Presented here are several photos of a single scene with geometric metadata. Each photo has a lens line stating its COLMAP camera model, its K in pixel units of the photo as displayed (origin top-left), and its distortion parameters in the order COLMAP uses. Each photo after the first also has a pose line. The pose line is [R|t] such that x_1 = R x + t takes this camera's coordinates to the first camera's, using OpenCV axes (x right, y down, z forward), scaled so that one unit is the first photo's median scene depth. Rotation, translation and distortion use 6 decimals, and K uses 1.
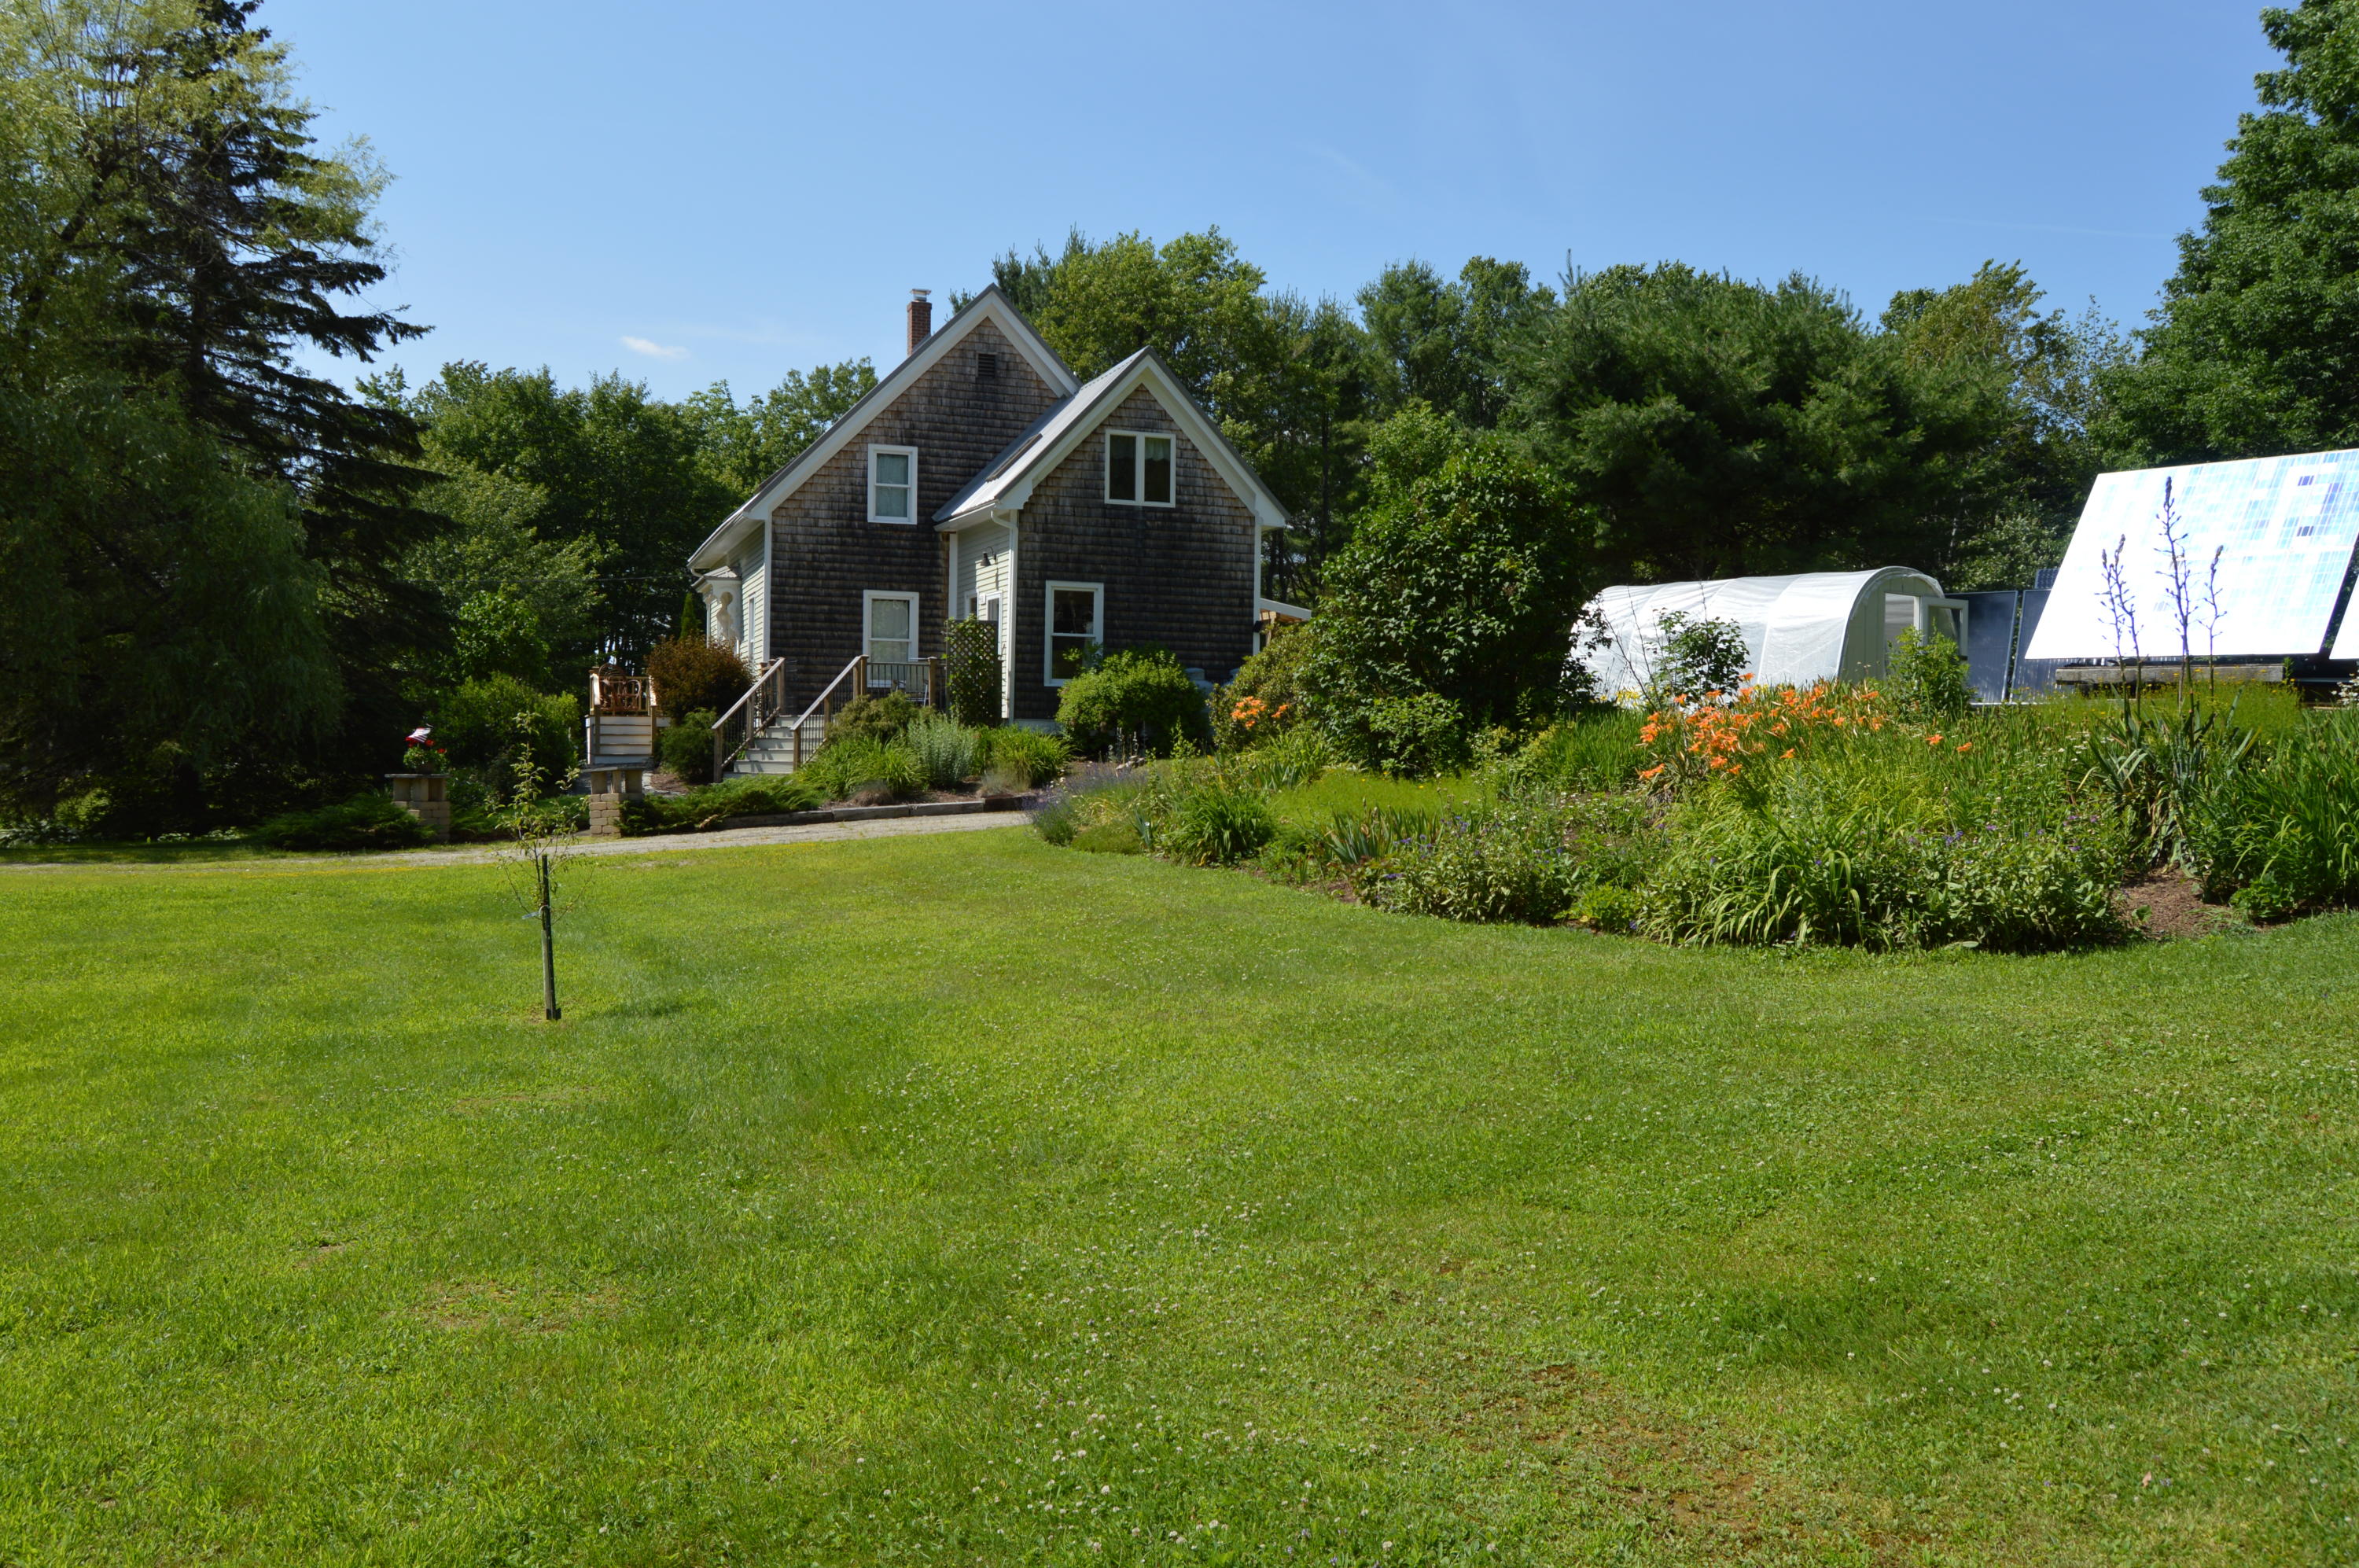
lens RADIAL K [[1962.1, 0, 1179.5], [0, 1962.1, 784.0], [0, 0, 1]] dist [-0.011075, -0.003112]
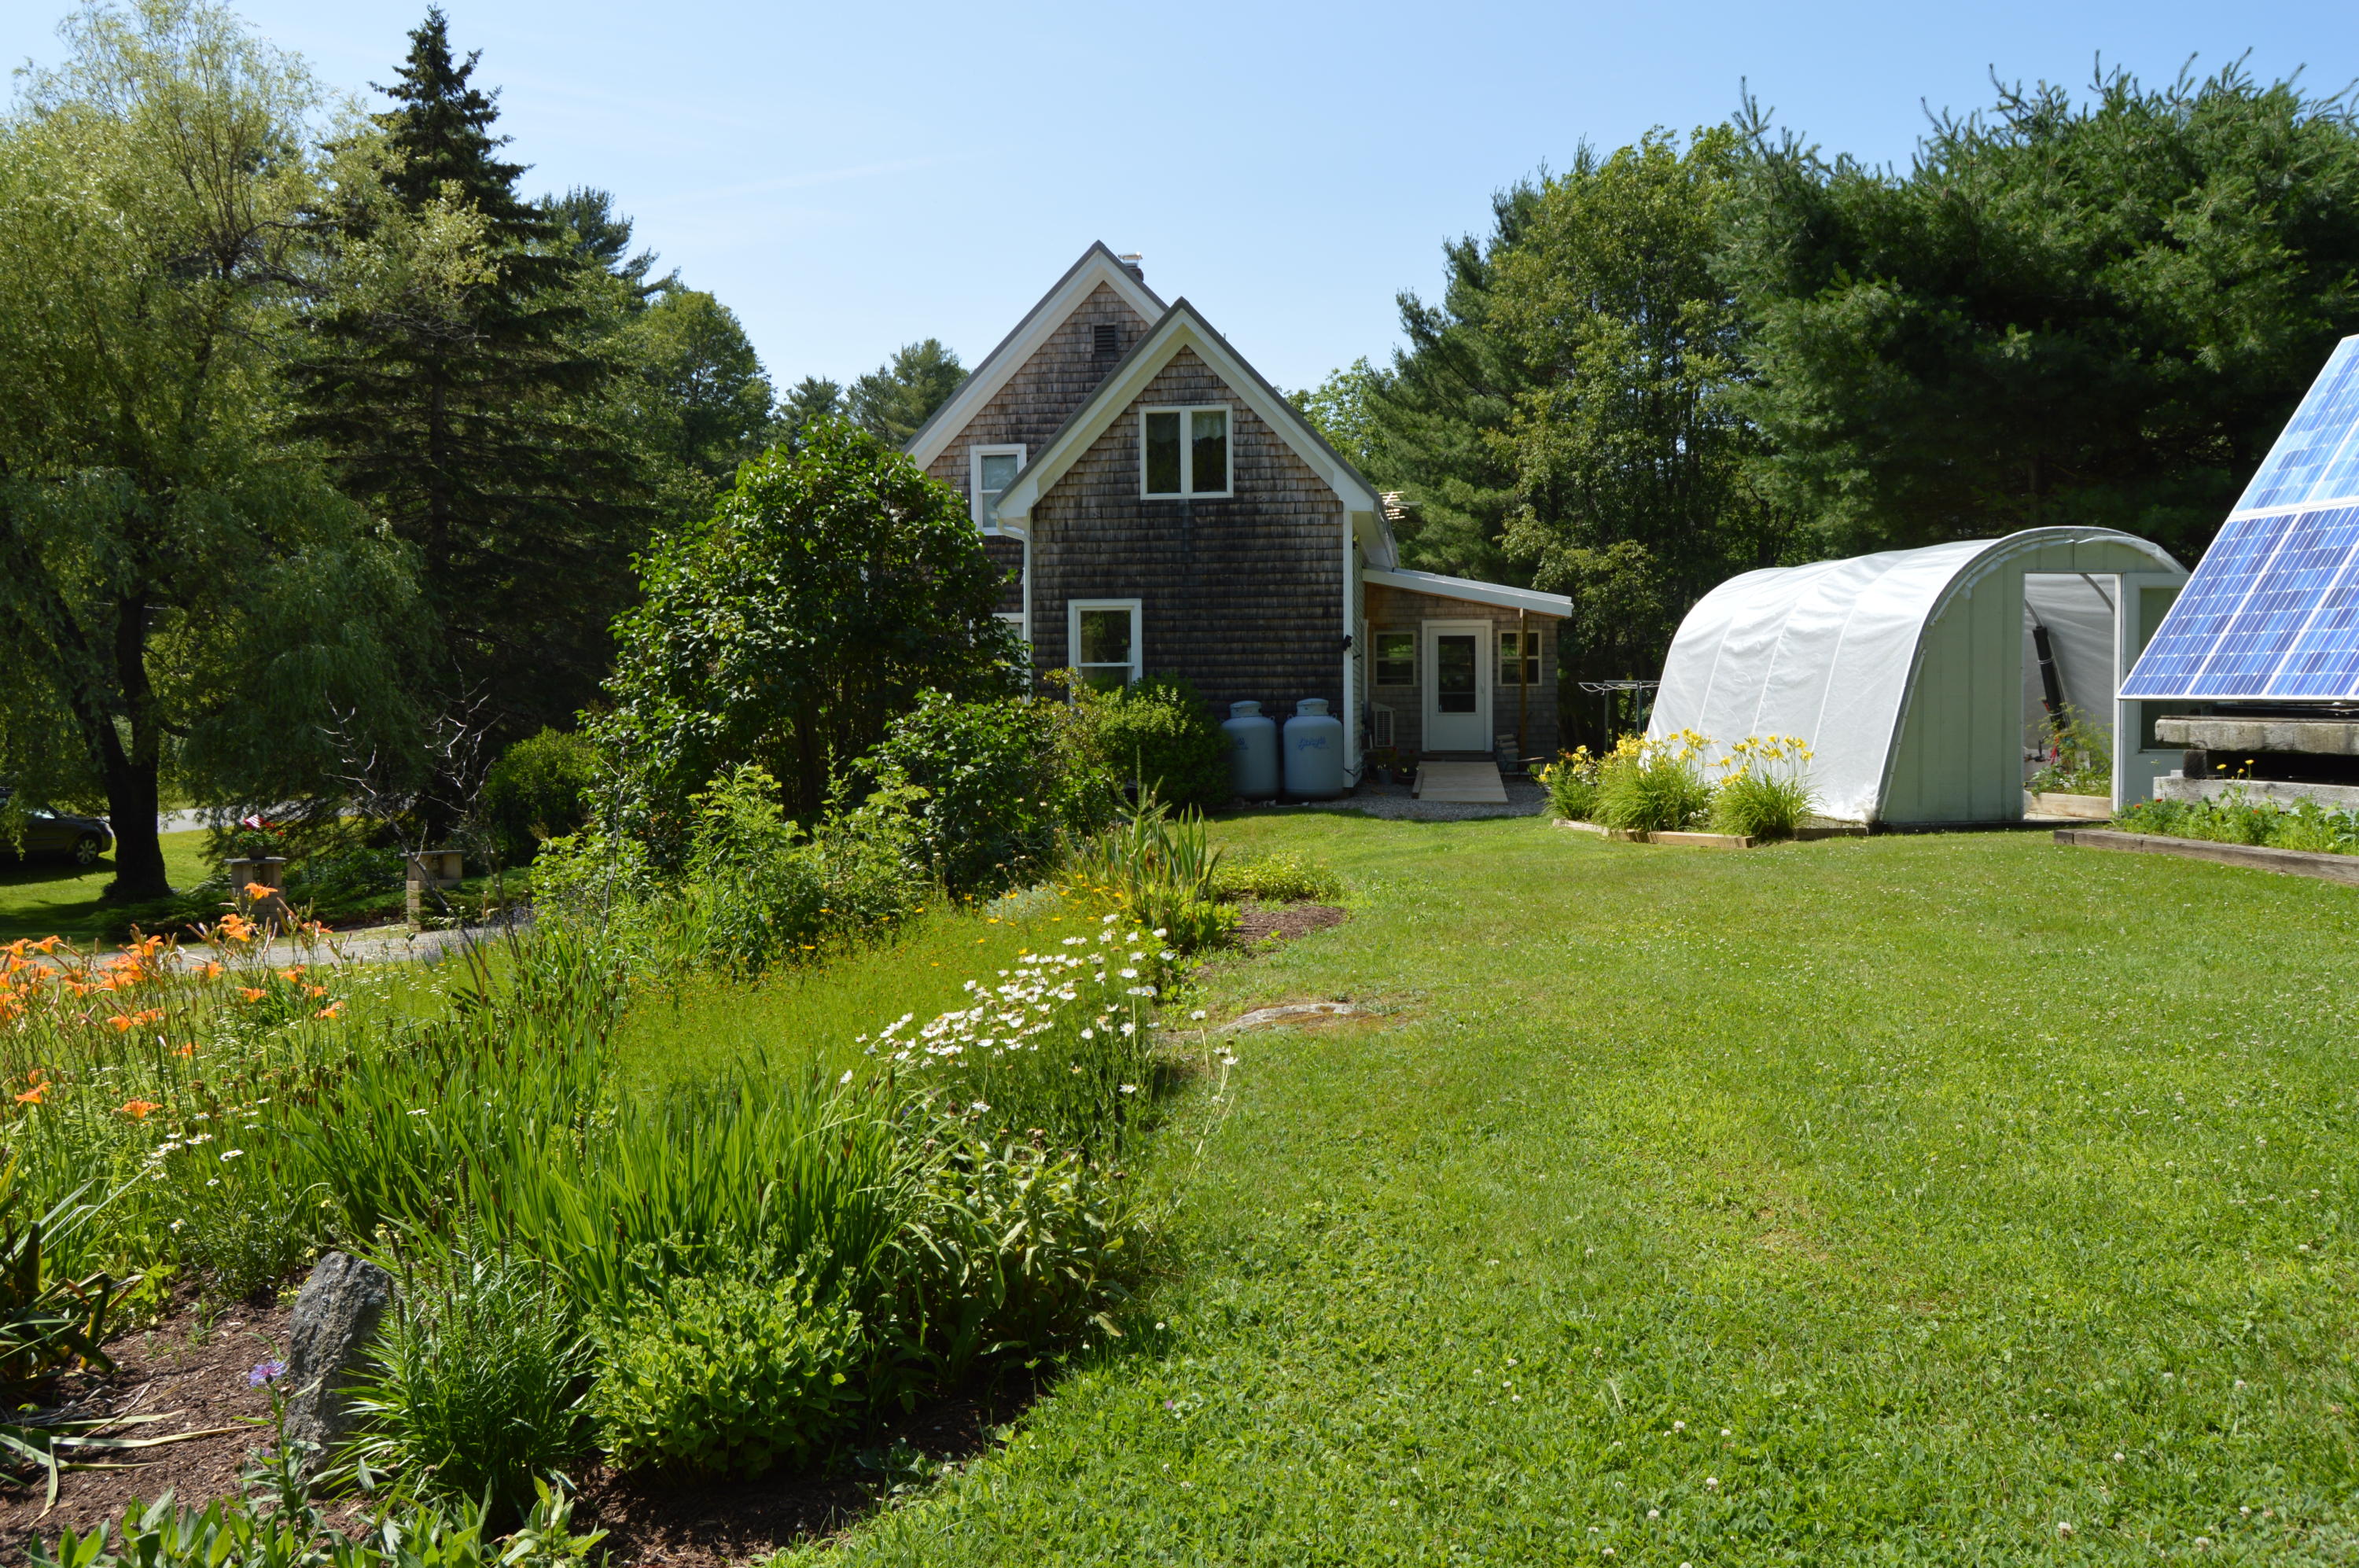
lens RADIAL K [[1962.1, 0, 1179.5], [0, 1962.1, 784.0], [0, 0, 1]] dist [-0.011075, -0.003112]
pose [[0.865570, 0.000002, -0.500787, 0.375669], [0.011209, 0.999749, 0.019377, -0.041234], [0.500662, -0.022386, 0.865354, 0.304467]]
